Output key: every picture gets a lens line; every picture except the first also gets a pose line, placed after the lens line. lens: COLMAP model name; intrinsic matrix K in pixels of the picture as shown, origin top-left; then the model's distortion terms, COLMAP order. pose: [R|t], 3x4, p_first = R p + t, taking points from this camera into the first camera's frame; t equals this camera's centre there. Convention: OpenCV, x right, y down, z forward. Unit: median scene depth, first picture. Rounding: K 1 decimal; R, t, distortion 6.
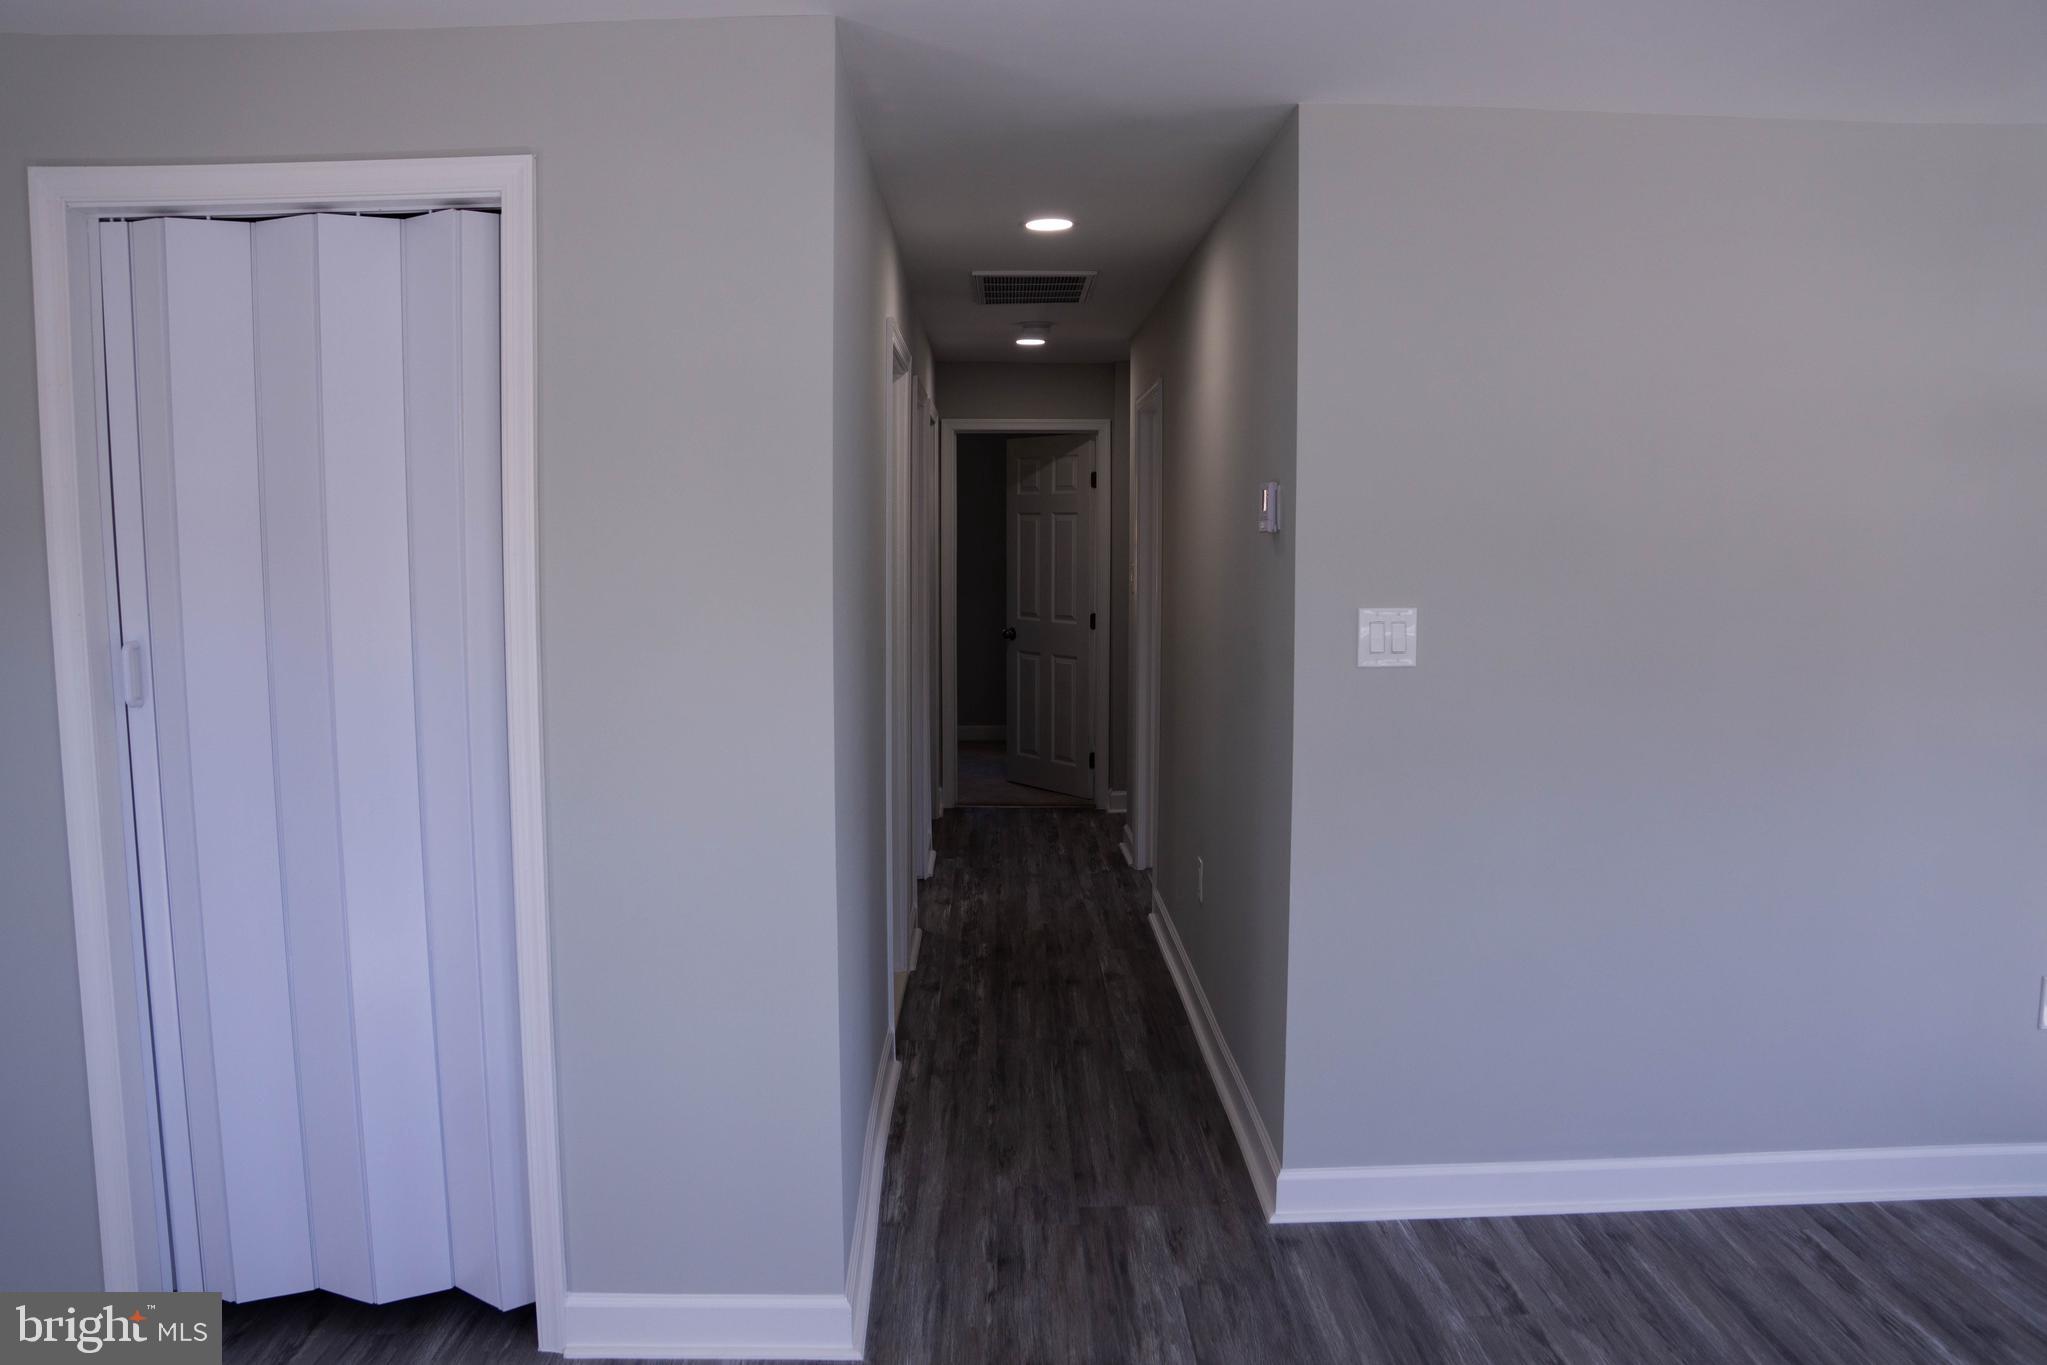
lens RADIAL K [[1459.5, 0, 1025.1], [0, 1459.5, 692.4], [0, 0, 1]] dist [-0.169064, 0.117325]
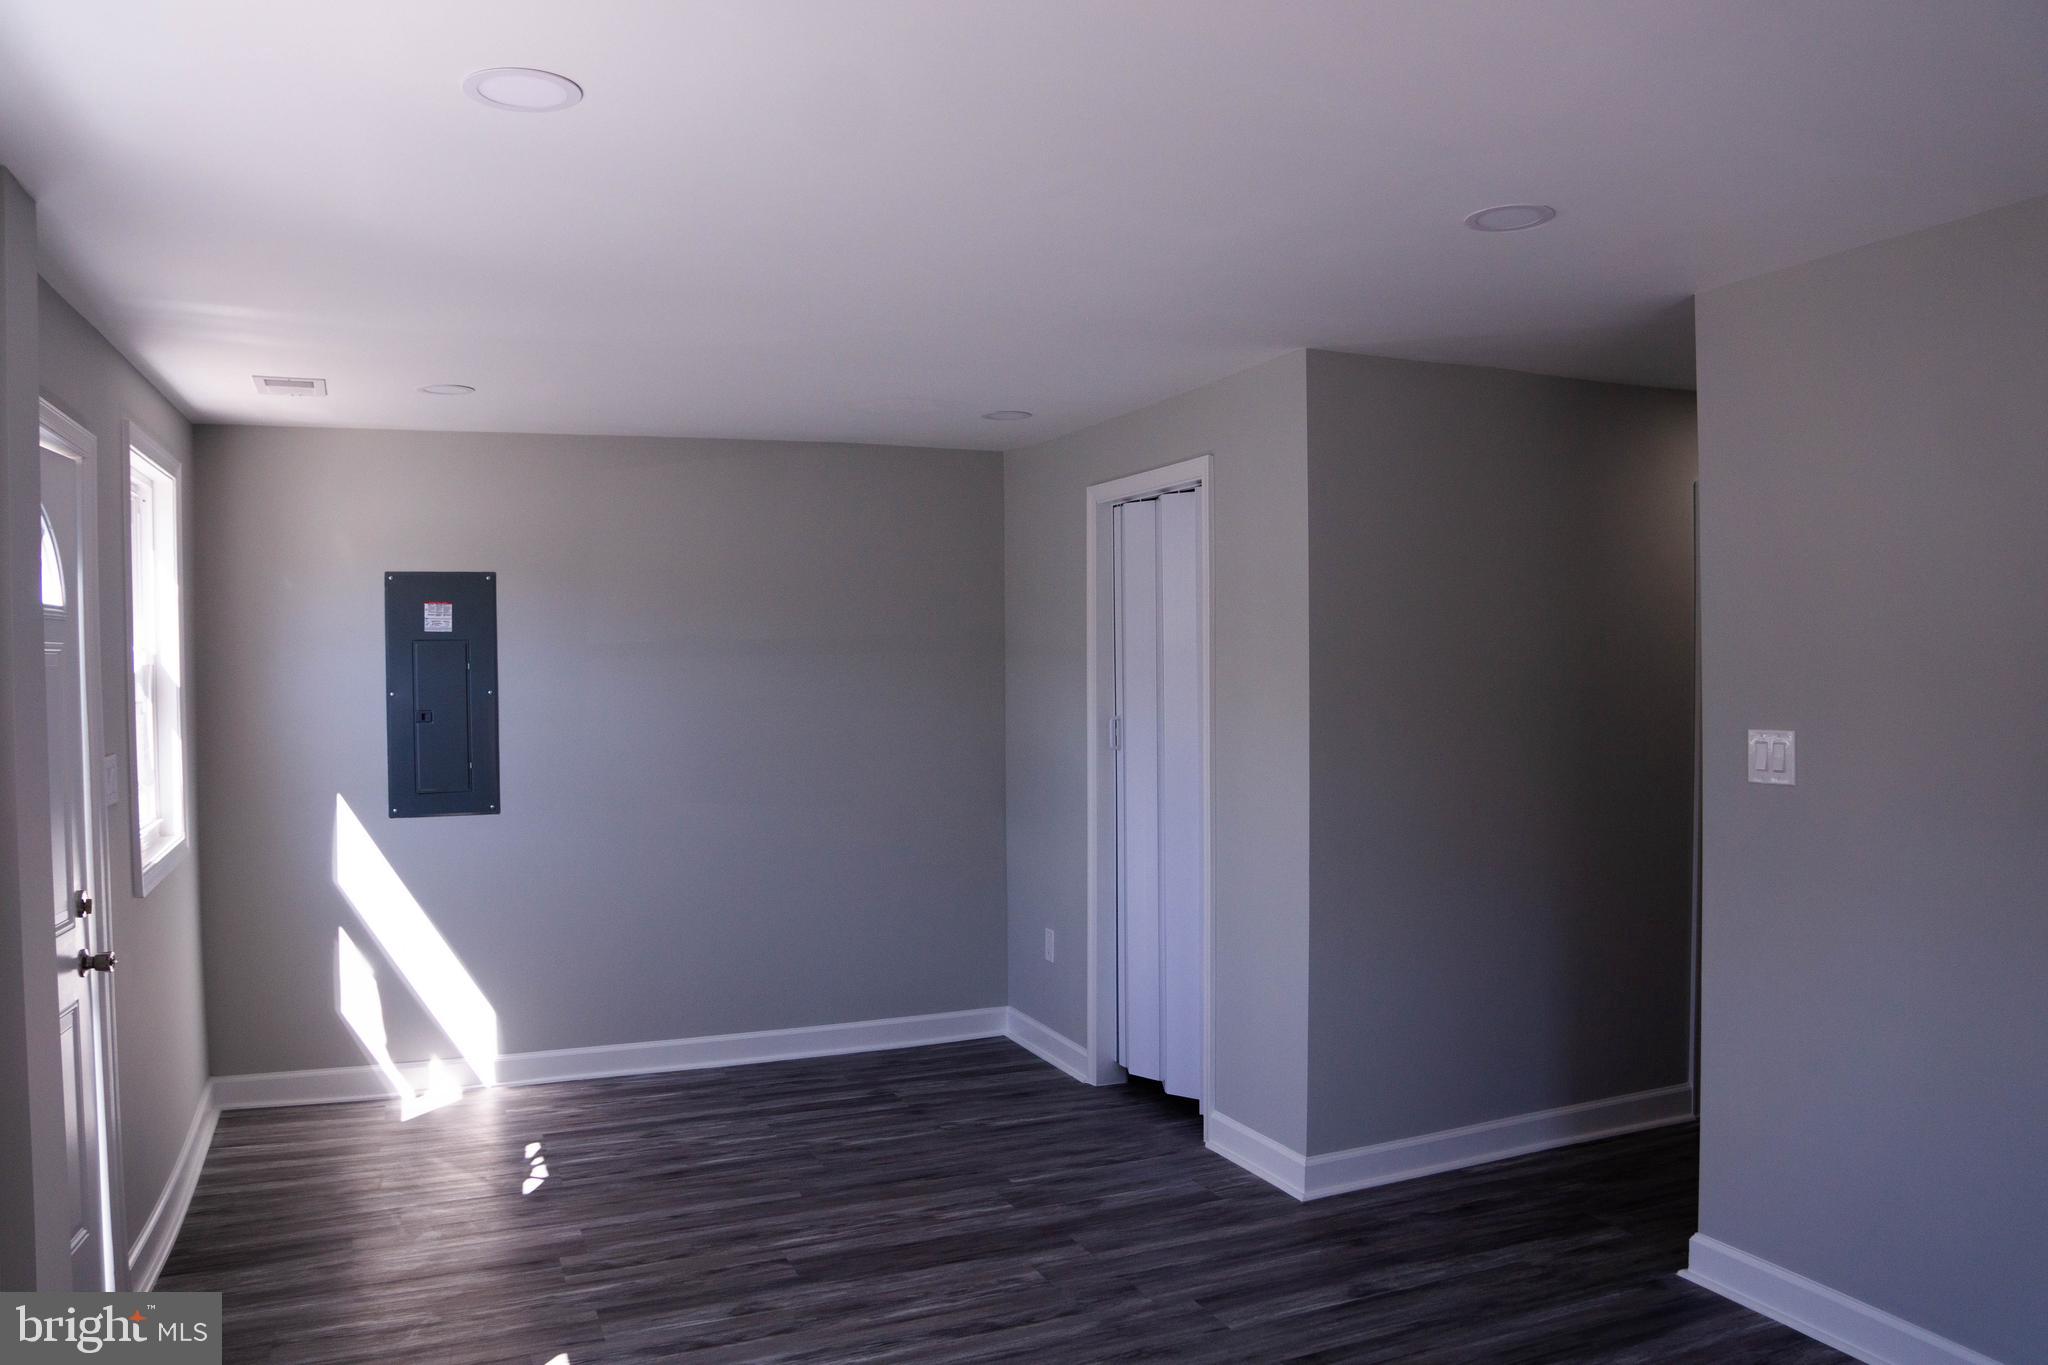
lens RADIAL K [[1460.3, 0, 1025.6], [0, 1460.3, 692.4], [0, 0, 1]] dist [-0.169064, 0.117325]
pose [[0.380214, 0.016530, -0.924751, 1.016442], [-0.086136, 0.996128, -0.017609, -0.019487], [0.920879, 0.086350, 0.380166, 0.078733]]
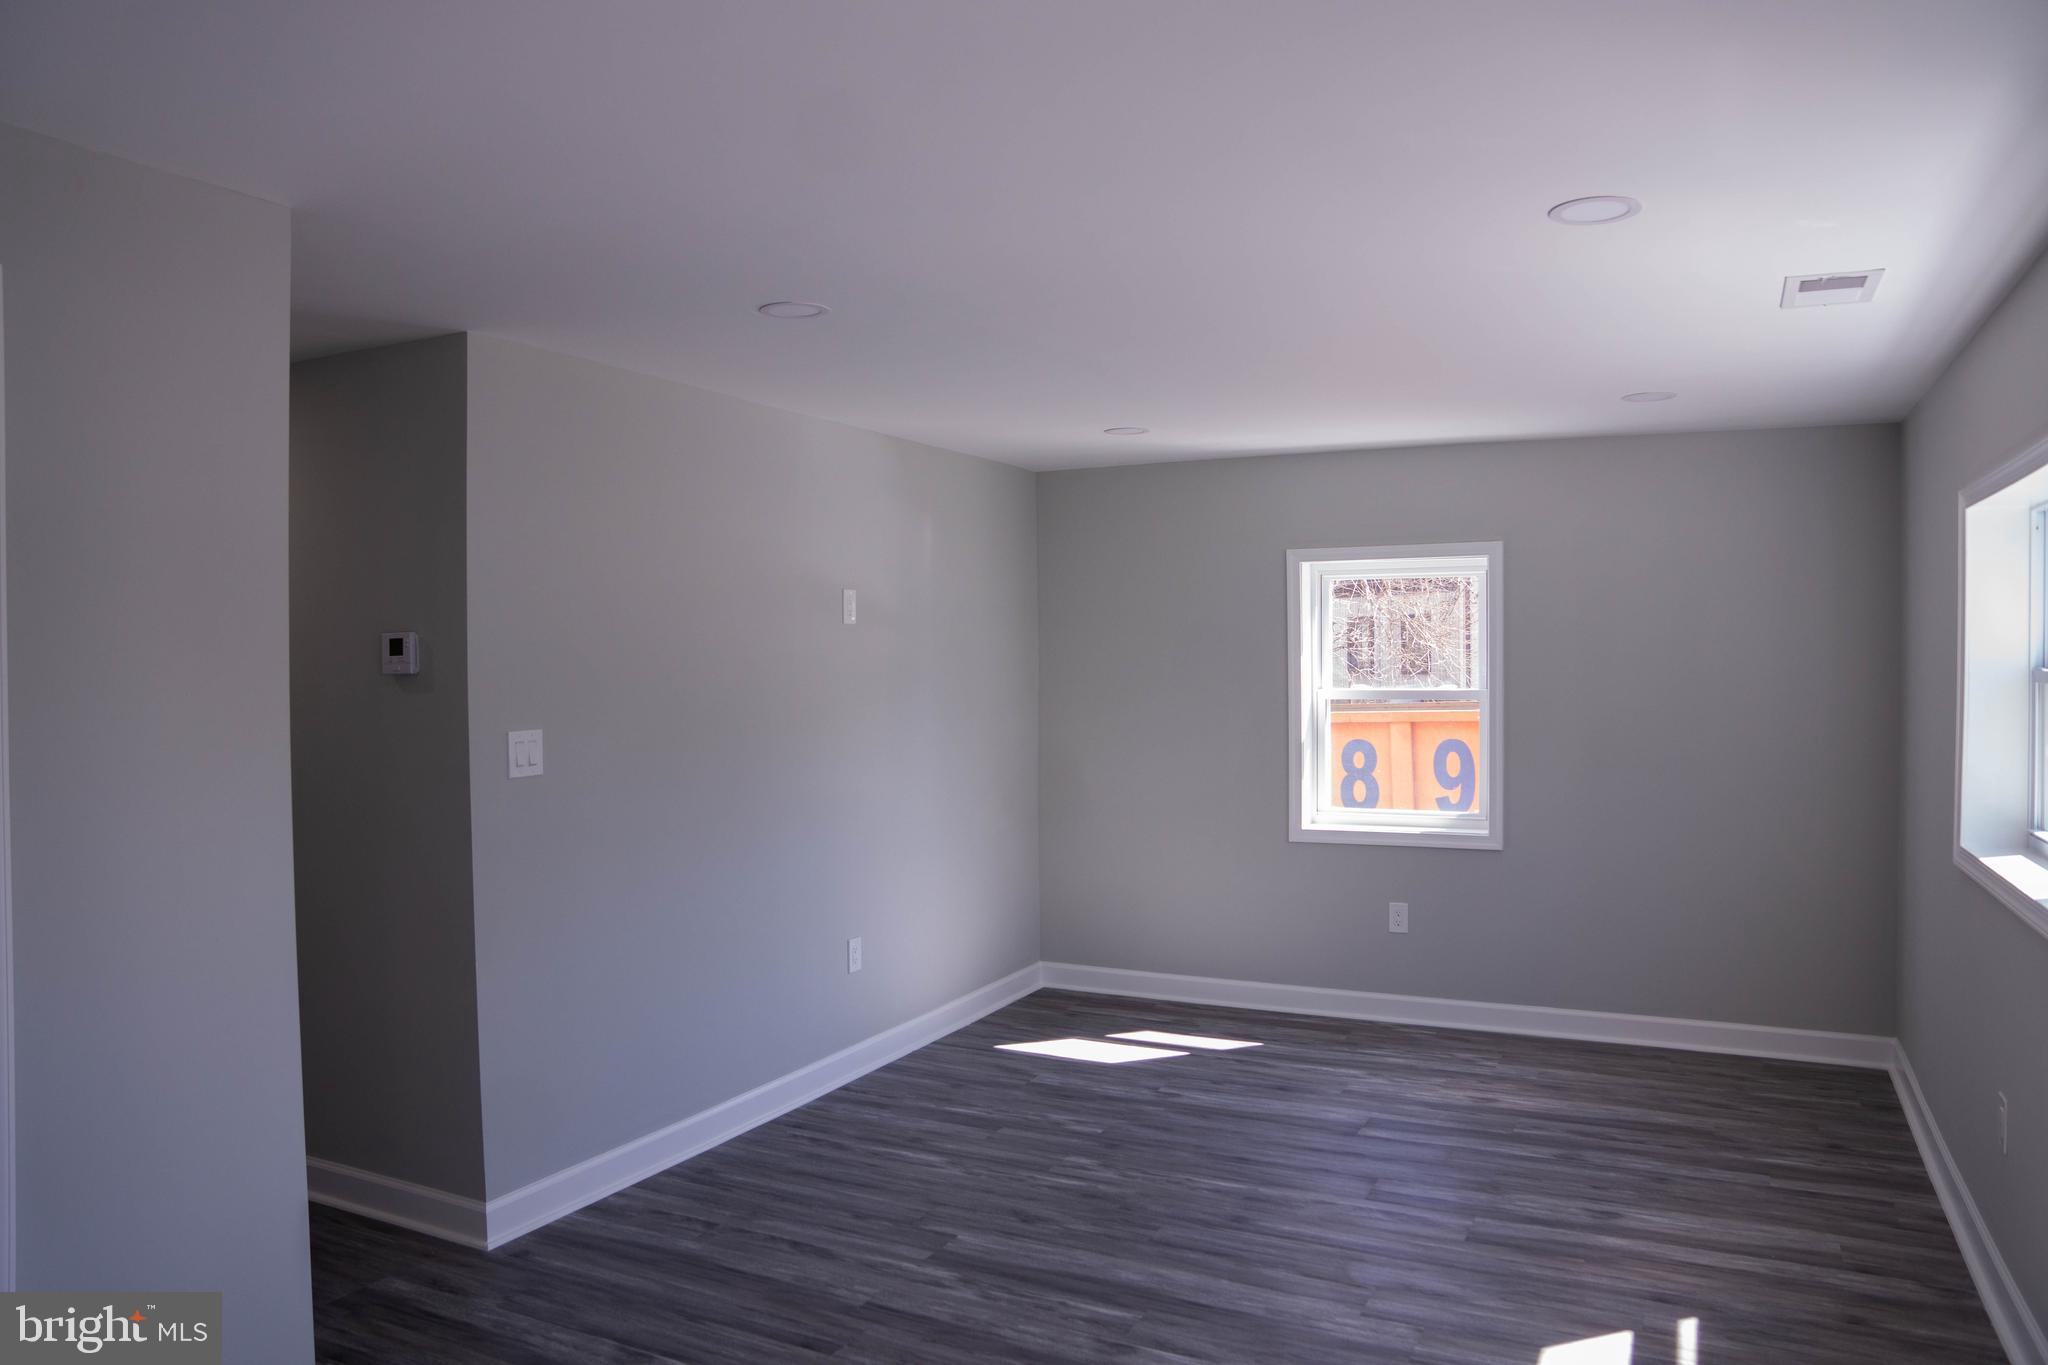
lens RADIAL K [[1460.3, 0, 1025.6], [0, 1460.3, 692.4], [0, 0, 1]] dist [-0.169064, 0.117325]
pose [[0.453692, -0.024696, 0.890816, -0.676729], [0.099913, 0.994723, -0.023309, -0.017297], [-0.885540, 0.099579, 0.453766, 0.031384]]
